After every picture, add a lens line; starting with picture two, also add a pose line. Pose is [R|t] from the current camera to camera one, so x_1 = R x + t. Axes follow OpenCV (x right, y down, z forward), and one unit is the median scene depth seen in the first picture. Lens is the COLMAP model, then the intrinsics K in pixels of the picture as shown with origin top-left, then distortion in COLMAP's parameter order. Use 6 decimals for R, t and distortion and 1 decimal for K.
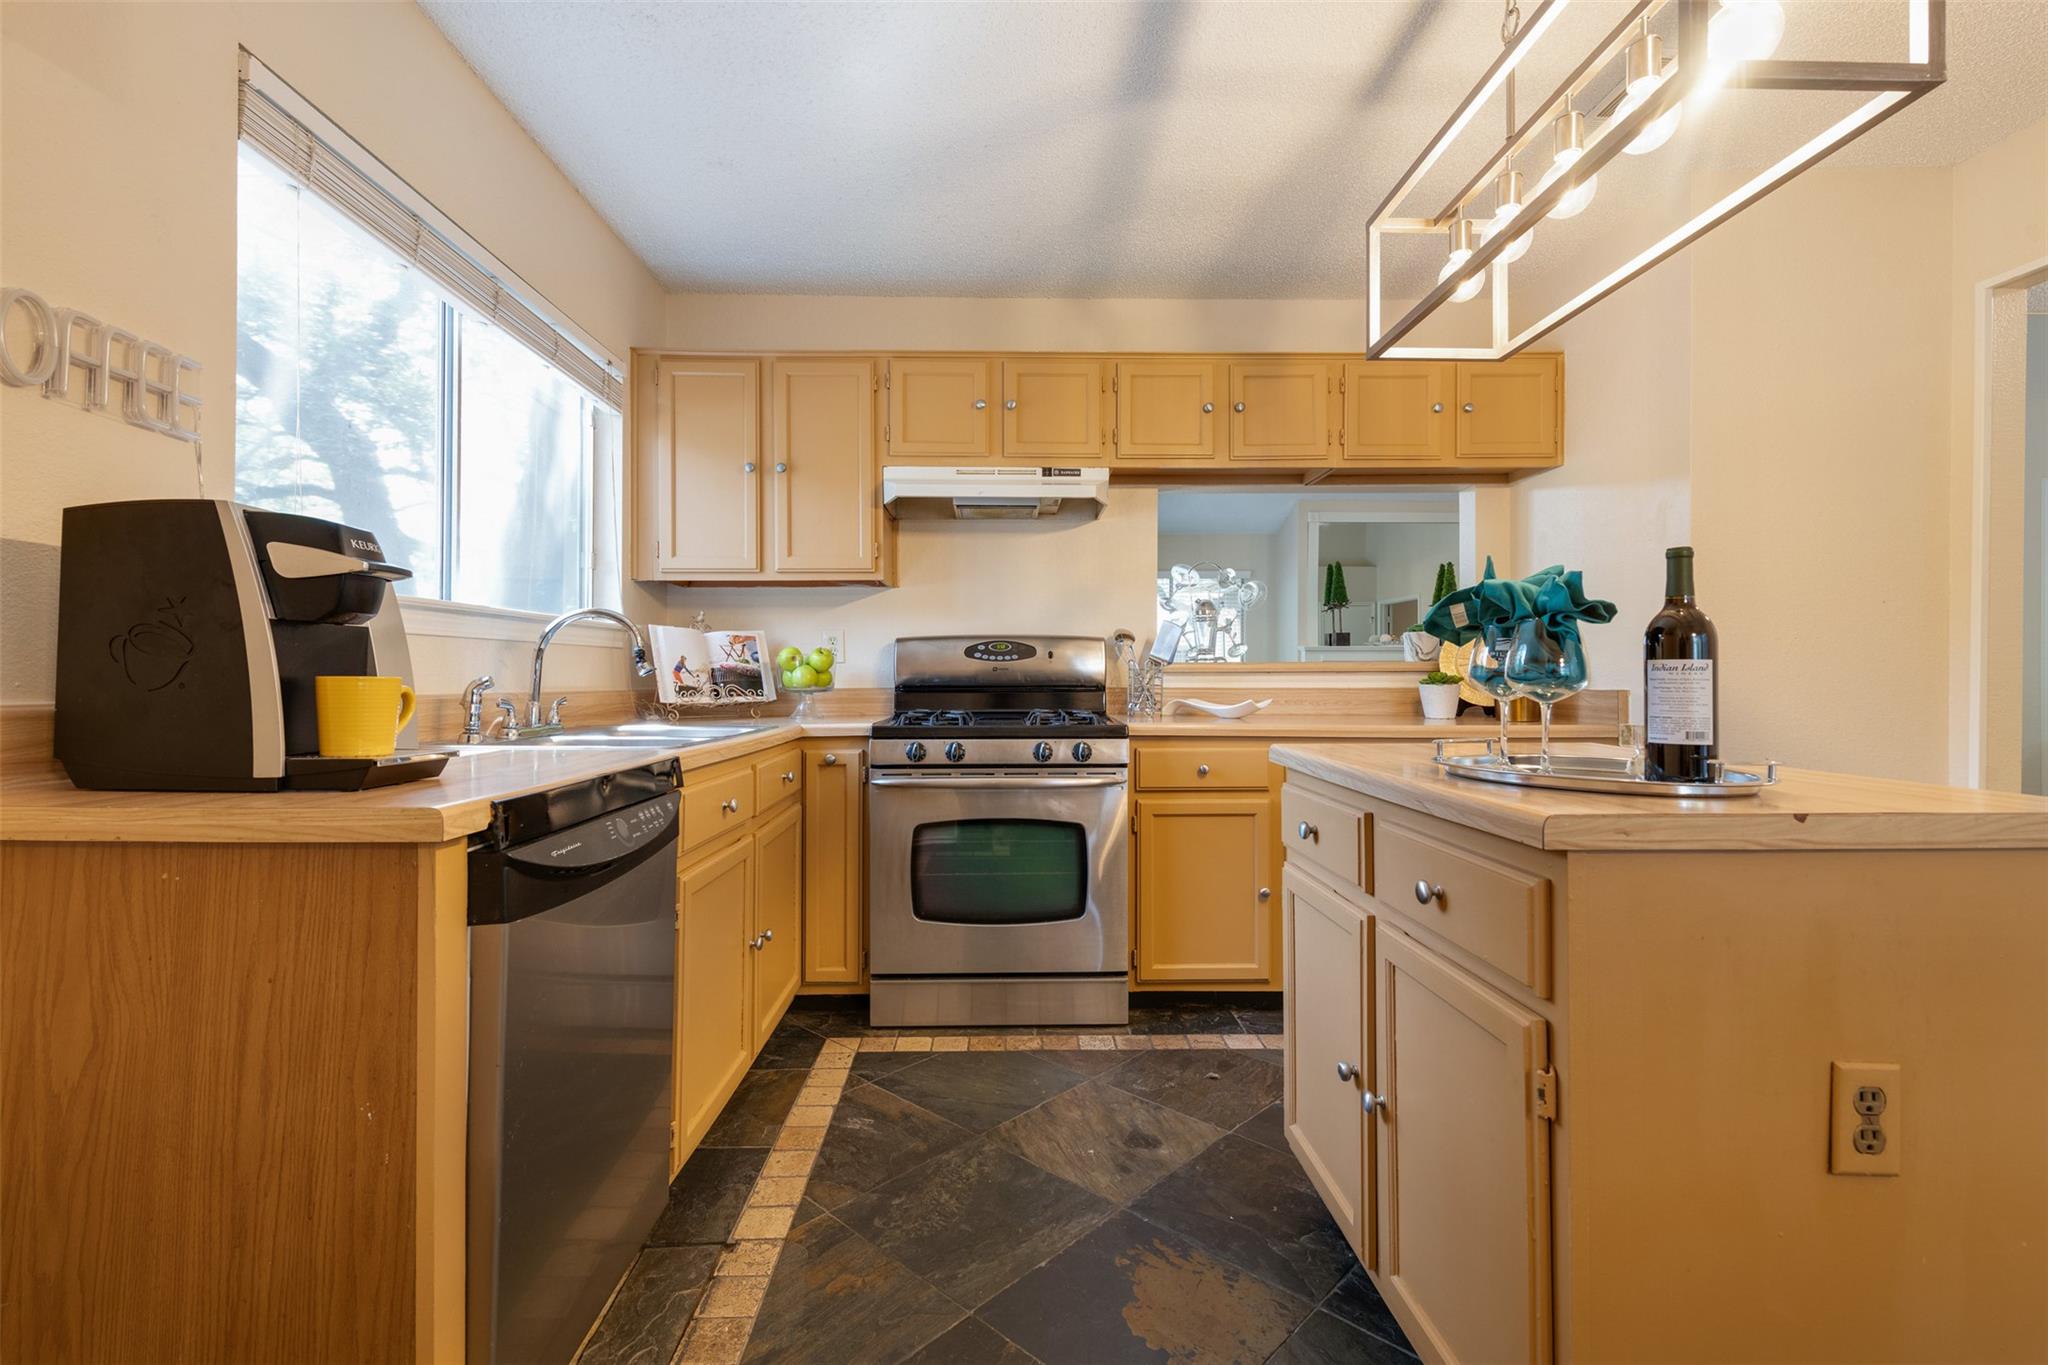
lens RADIAL K [[922.2, 0, 1024.8], [0, 922.2, 674.5], [0, 0, 1]] dist [0.017776, -0.000477]
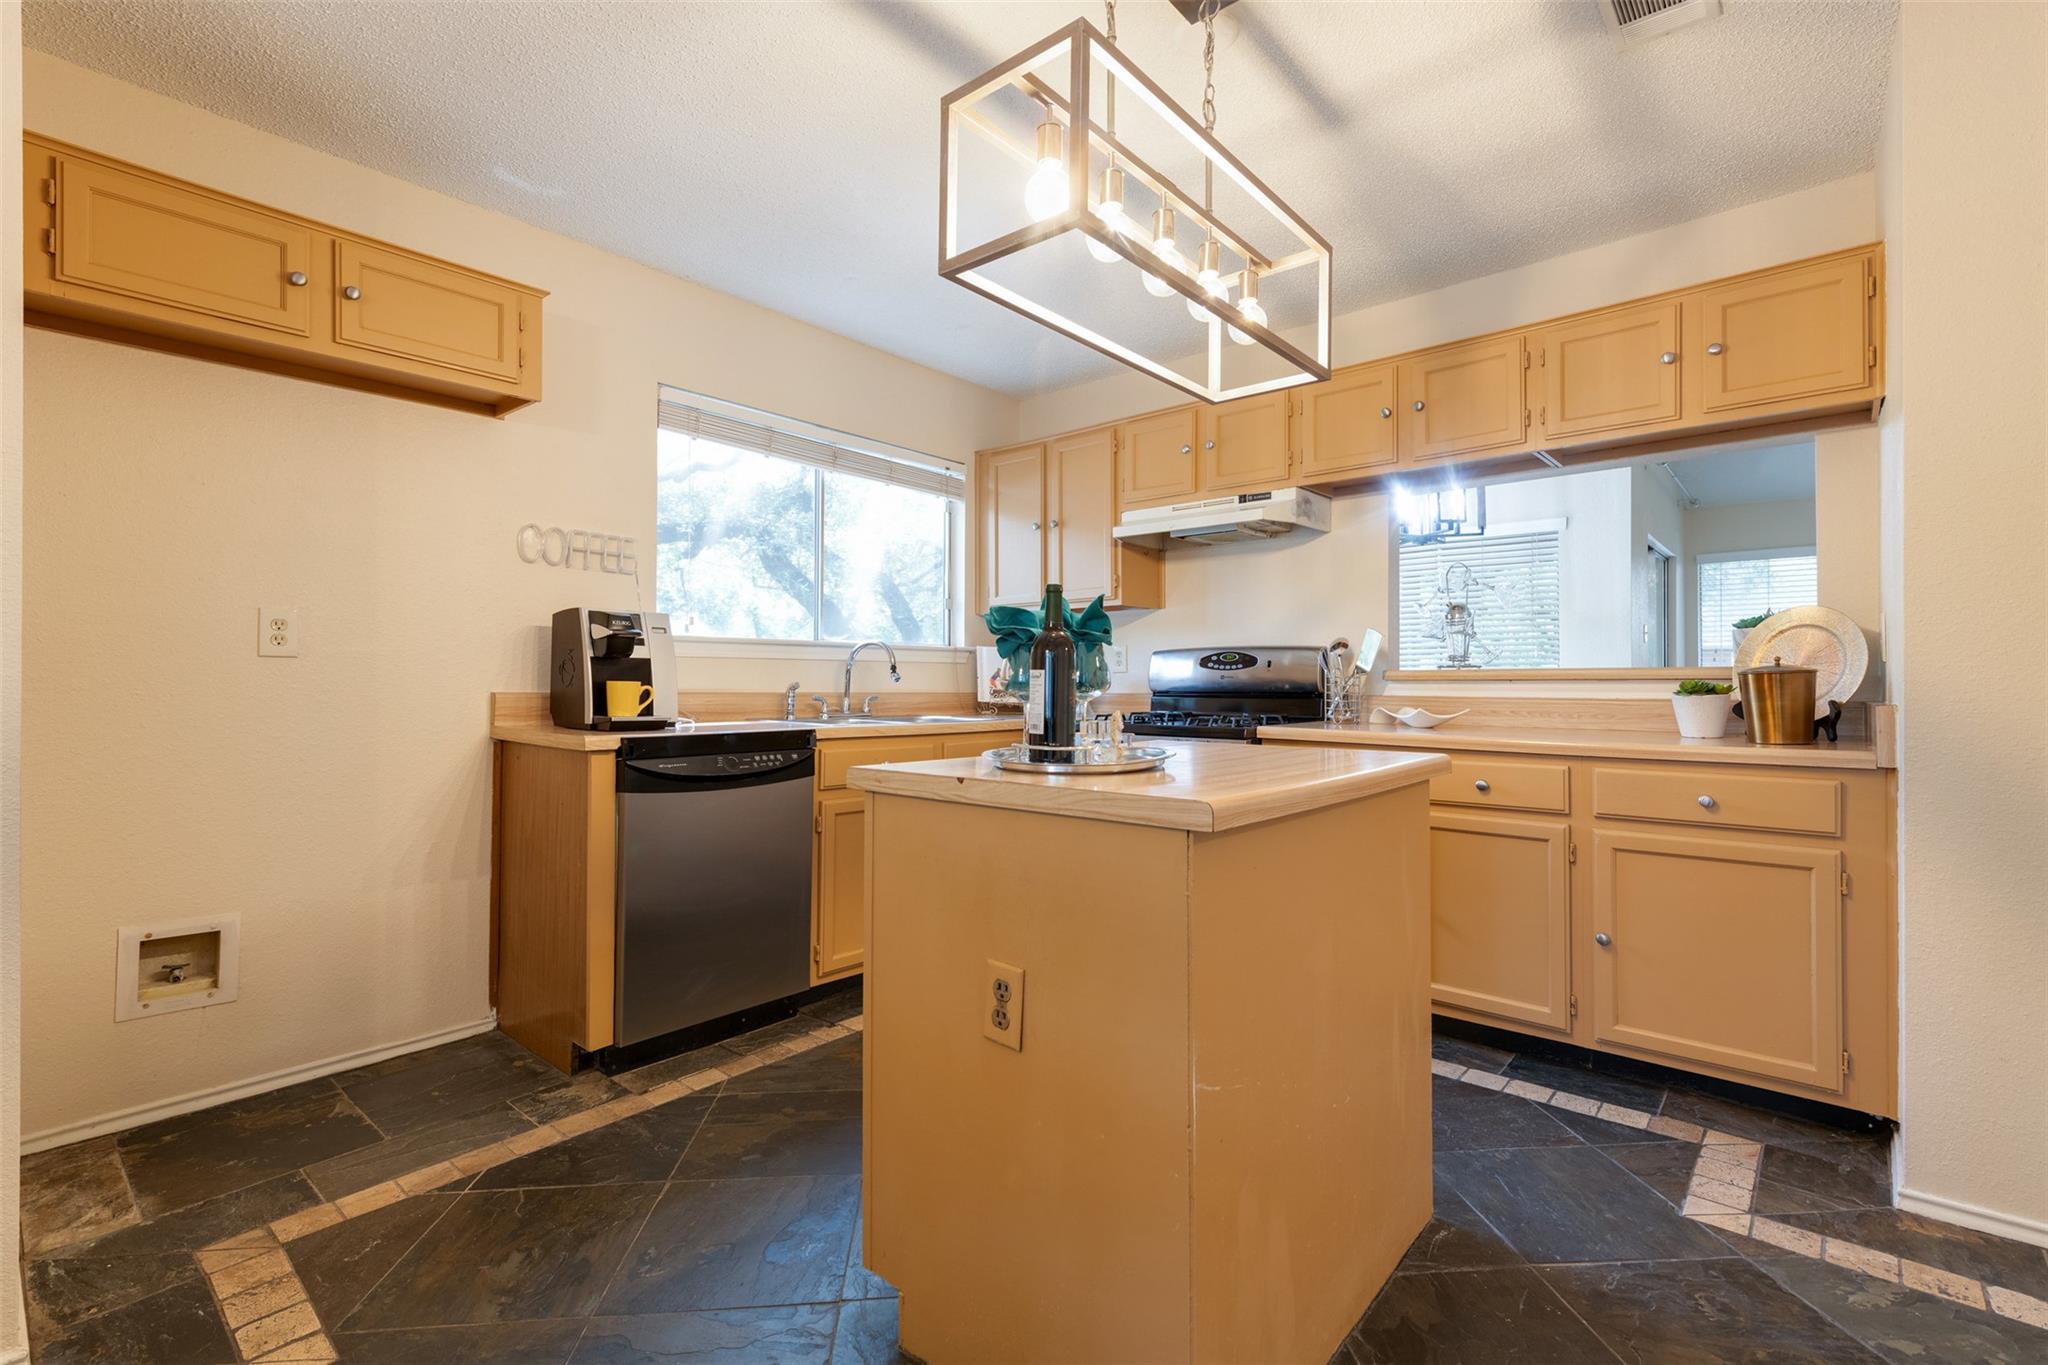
lens RADIAL K [[915.8, 0, 1024.0], [0, 915.8, 682.5], [0, 0, 1]] dist [0.011928, -0.000241]
pose [[0.740641, 0.001853, -0.671898, 0.574526], [-0.002453, 0.999997, 0.000053, 0.001328], [0.671896, 0.001609, 0.740643, 0.009016]]
